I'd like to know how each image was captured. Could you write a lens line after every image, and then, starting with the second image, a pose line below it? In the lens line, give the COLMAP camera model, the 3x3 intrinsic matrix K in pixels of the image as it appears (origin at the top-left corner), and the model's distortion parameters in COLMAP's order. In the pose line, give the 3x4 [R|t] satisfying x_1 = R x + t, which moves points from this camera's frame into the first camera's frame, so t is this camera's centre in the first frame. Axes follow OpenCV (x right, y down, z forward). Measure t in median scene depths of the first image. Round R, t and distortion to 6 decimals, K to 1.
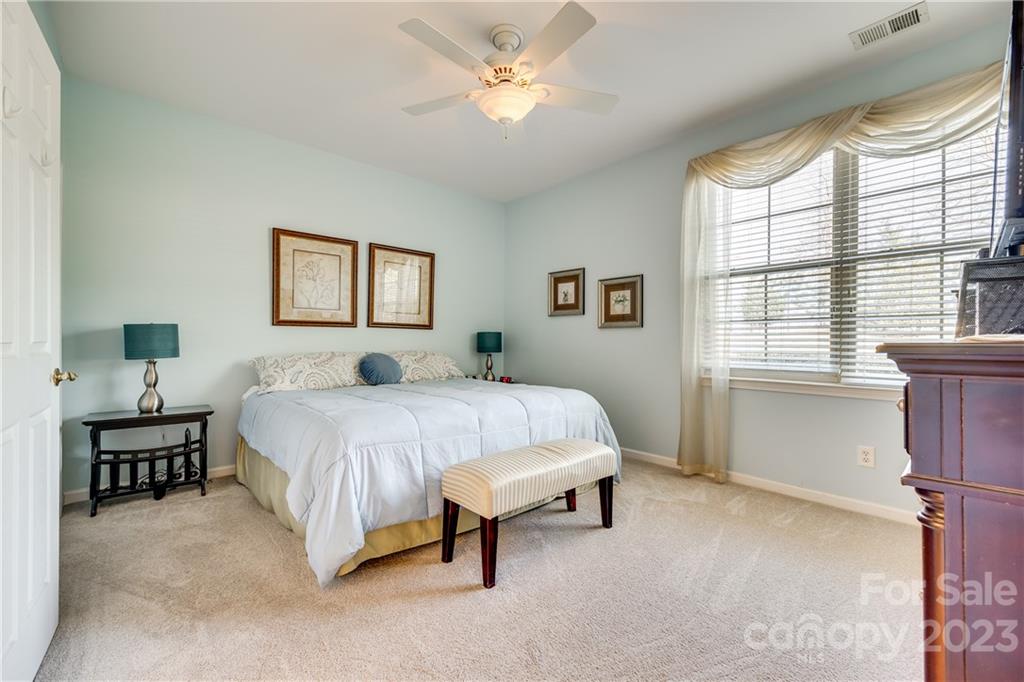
lens RADIAL K [[421.5, 0, 512.2], [0, 421.5, 343.8], [0, 0, 1]] dist [-0.092466, 0.000009]
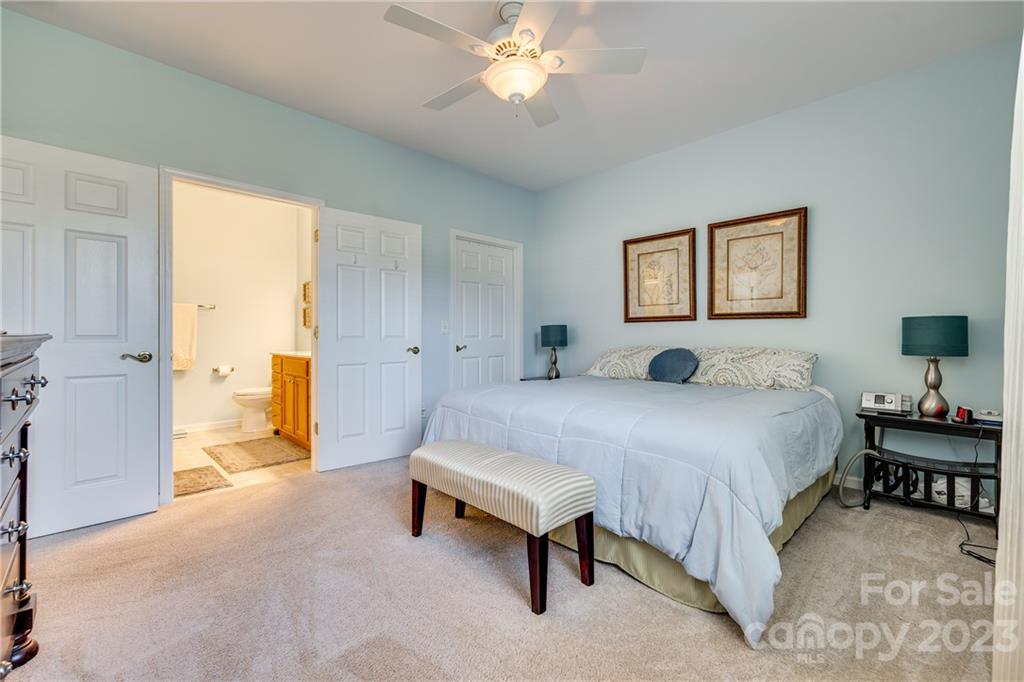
lens RADIAL K [[414.0, 0, 515.1], [0, 414.0, 338.4], [0, 0, 1]] dist [-0.002296, -0.000116]
pose [[0.017566, 0.000542, -0.999846, 0.558593], [-0.005078, 0.999987, 0.000453, 0.001944], [0.999833, 0.005070, 0.017569, 0.595781]]
